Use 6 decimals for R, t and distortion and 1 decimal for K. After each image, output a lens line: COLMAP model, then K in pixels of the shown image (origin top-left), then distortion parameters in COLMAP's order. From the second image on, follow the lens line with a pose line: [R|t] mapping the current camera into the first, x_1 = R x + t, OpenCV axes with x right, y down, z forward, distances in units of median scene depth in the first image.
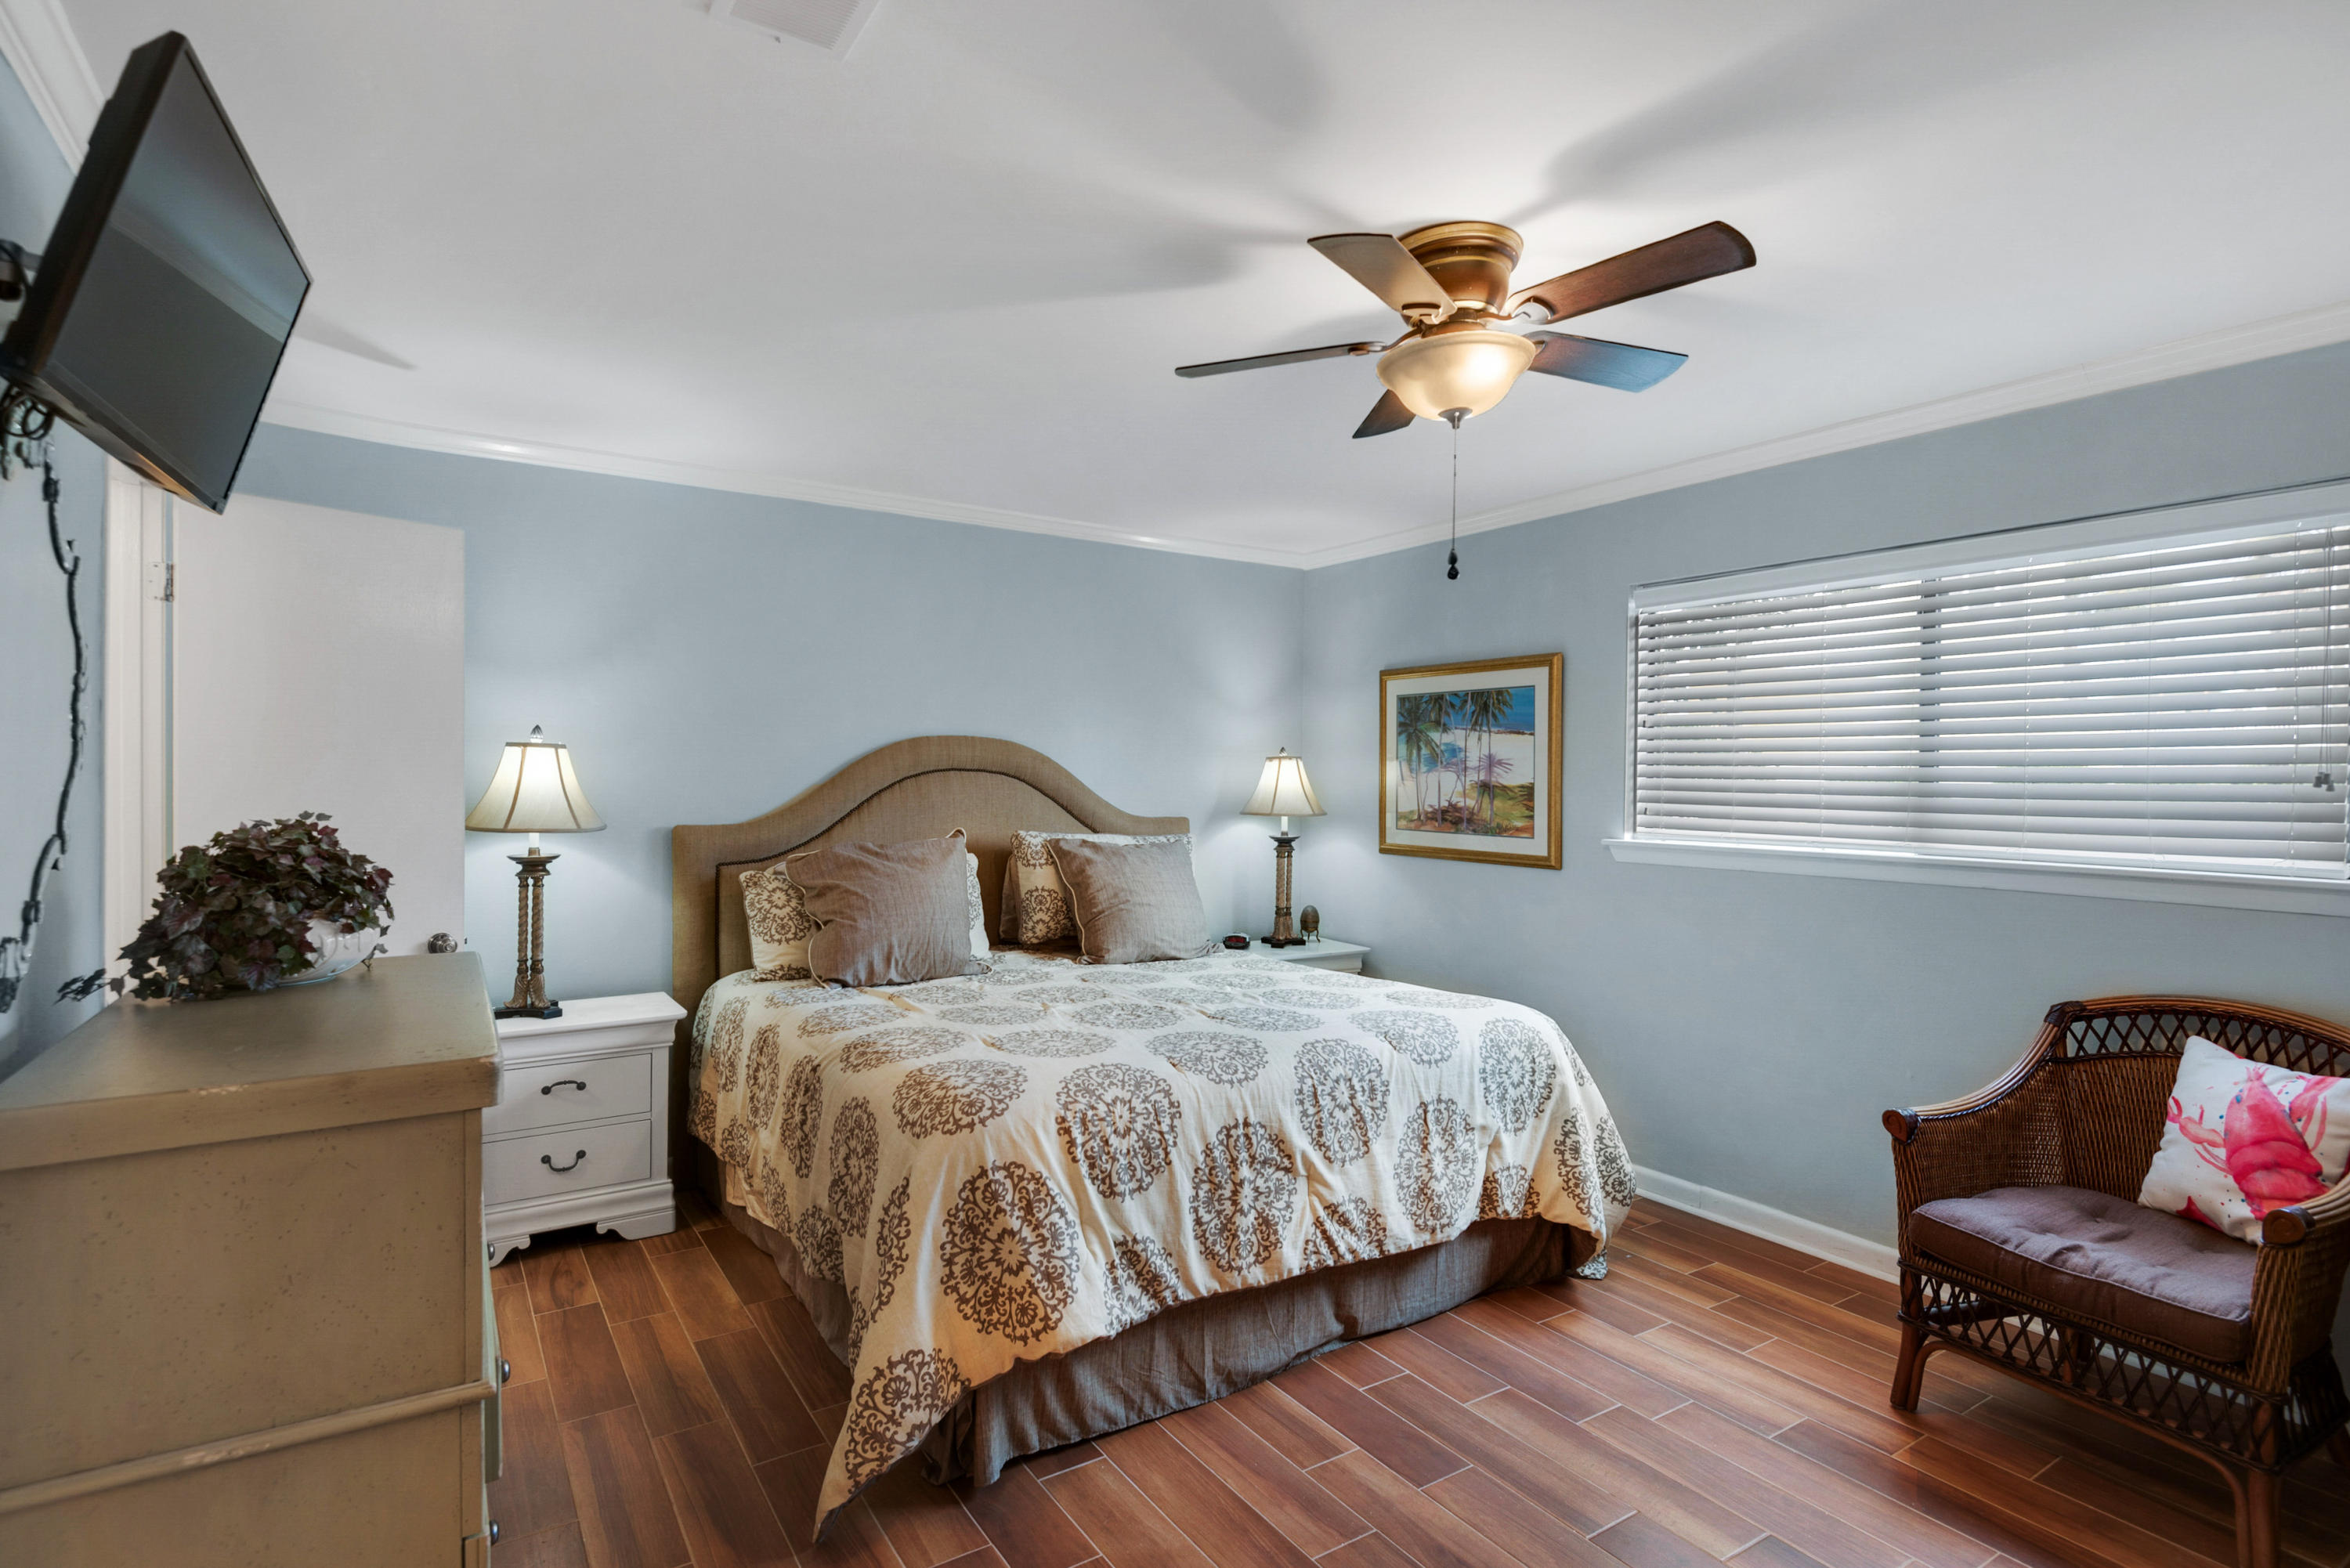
lens RADIAL K [[1145.8, 0, 1162.5], [0, 1145.8, 779.0], [0, 0, 1]] dist [0.033004, -0.022269]
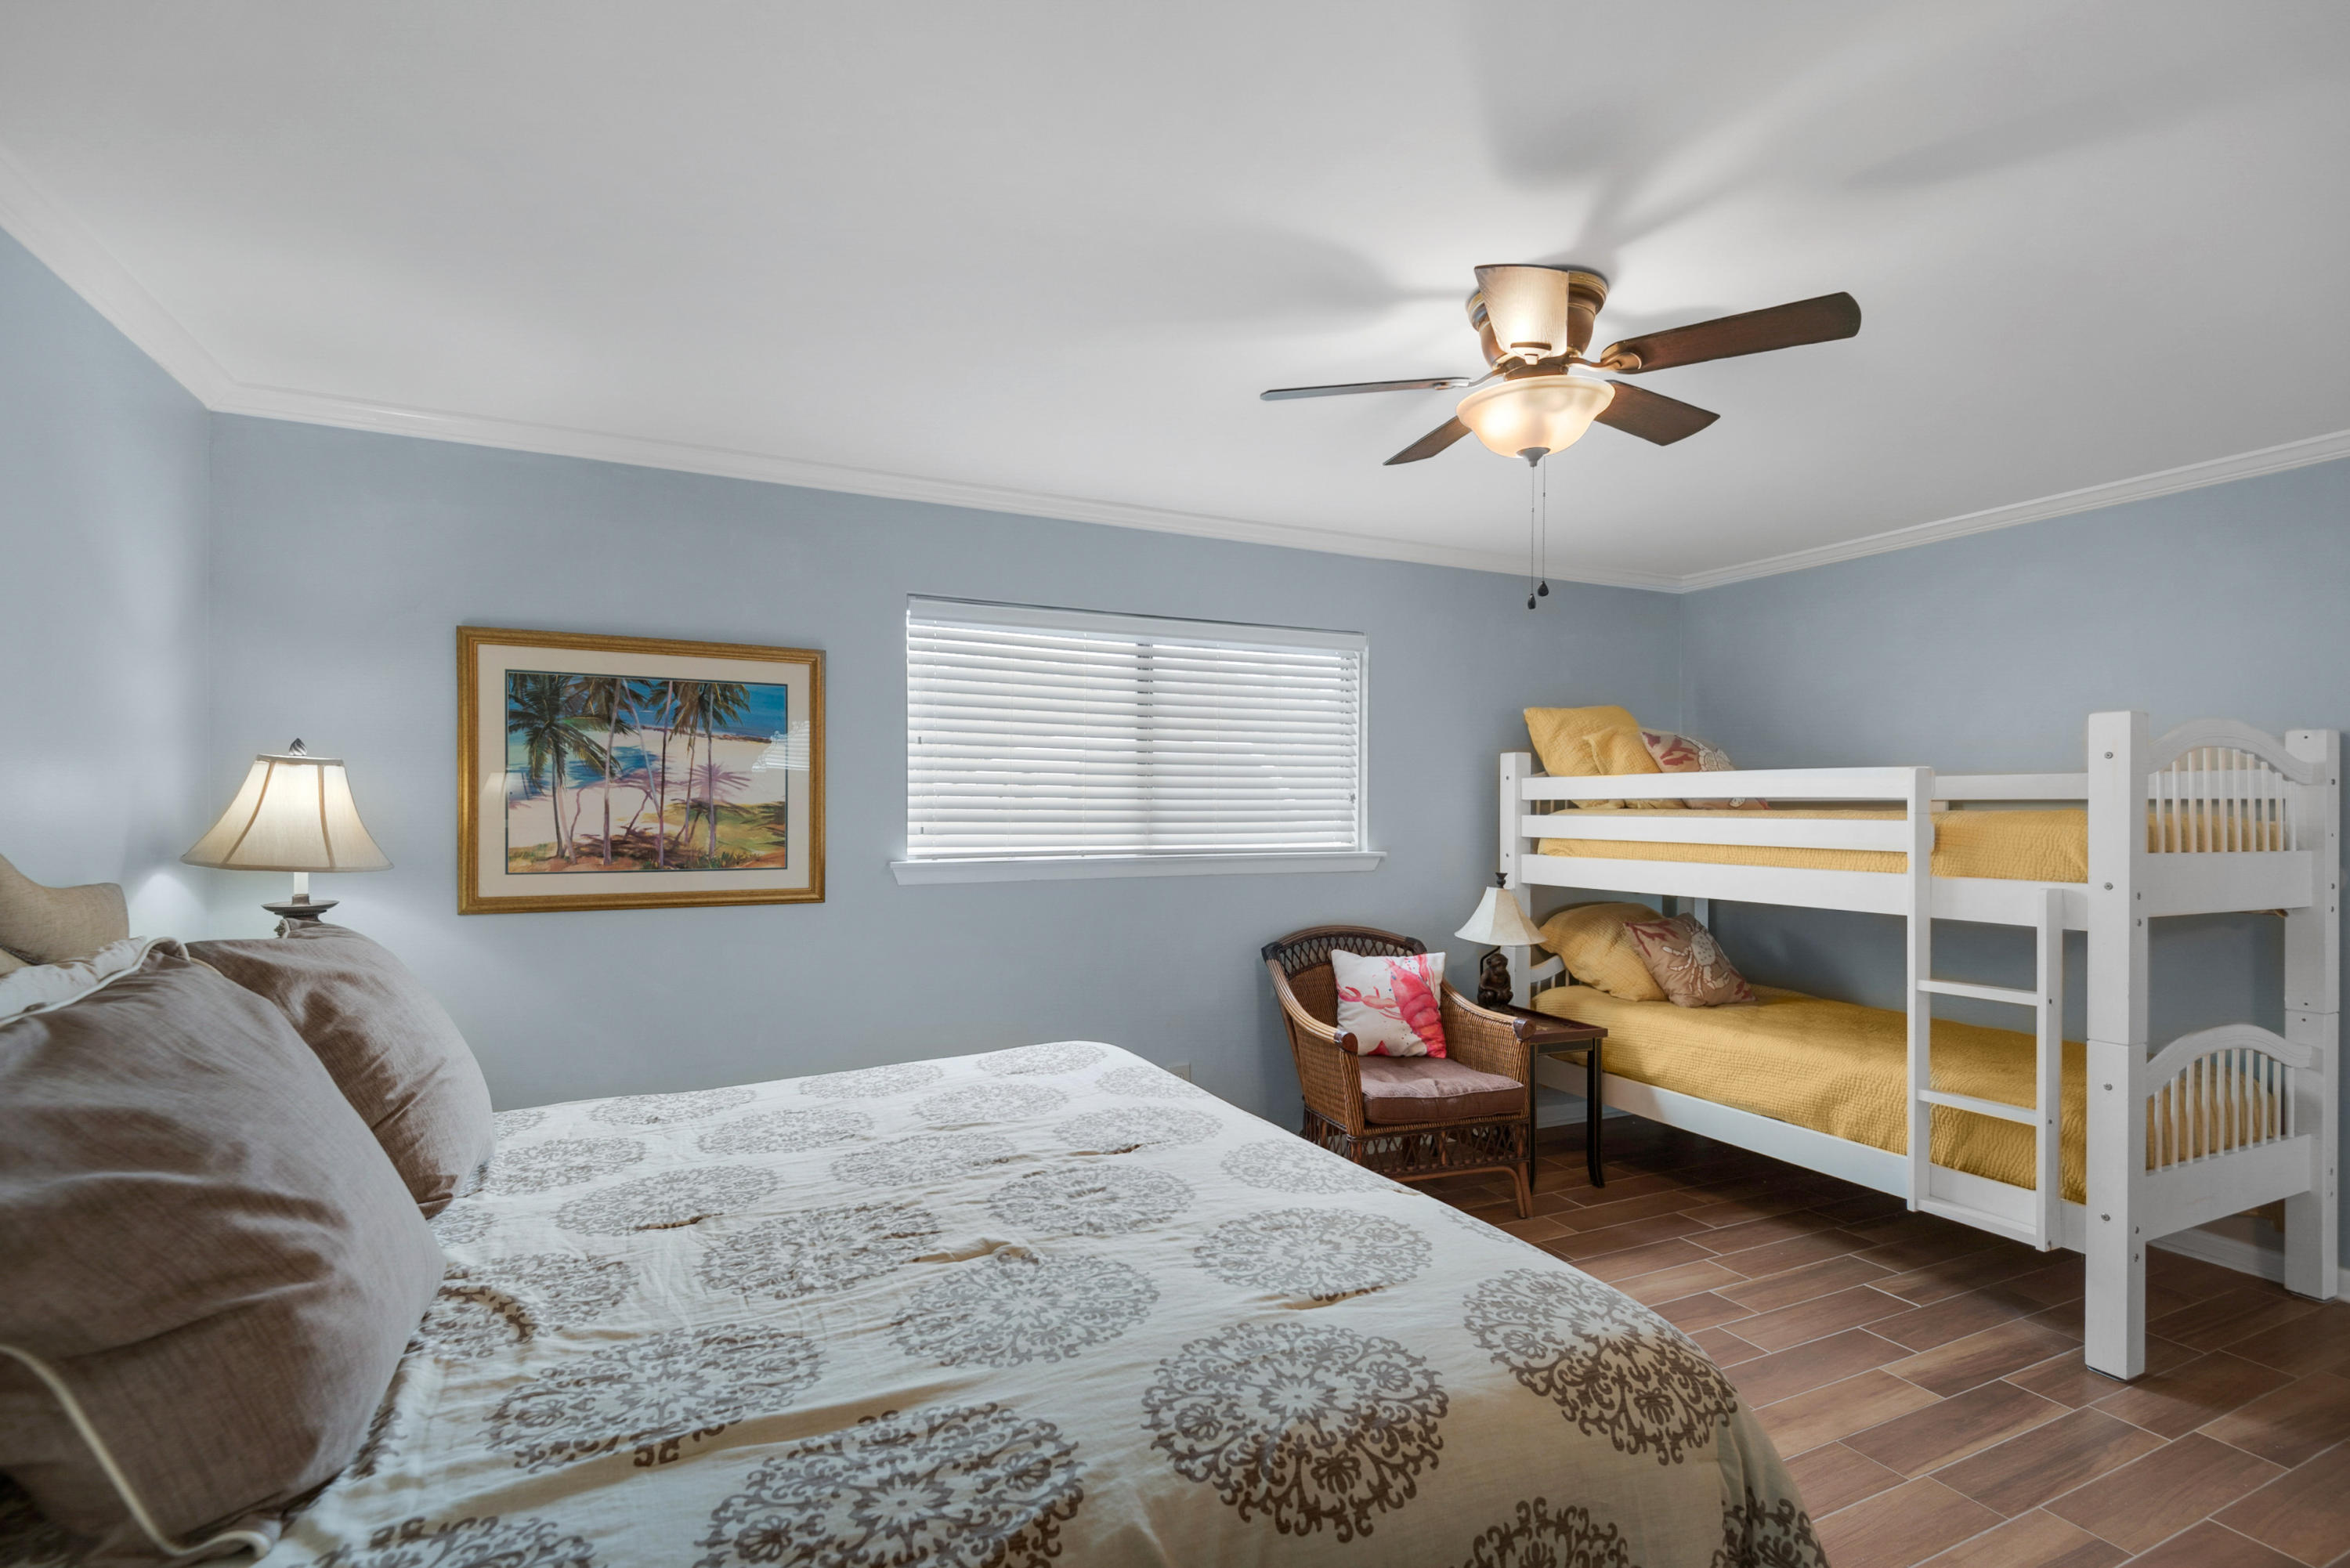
lens RADIAL K [[1051.2, 0, 1140.7], [0, 1051.2, 778.0], [0, 0, 1]] dist [0.047491, -0.027495]
pose [[0.138376, 0.014963, 0.990267, -0.633235], [0.001181, 0.999883, -0.015273, -0.002705], [-0.990379, 0.003283, 0.138343, 1.018081]]
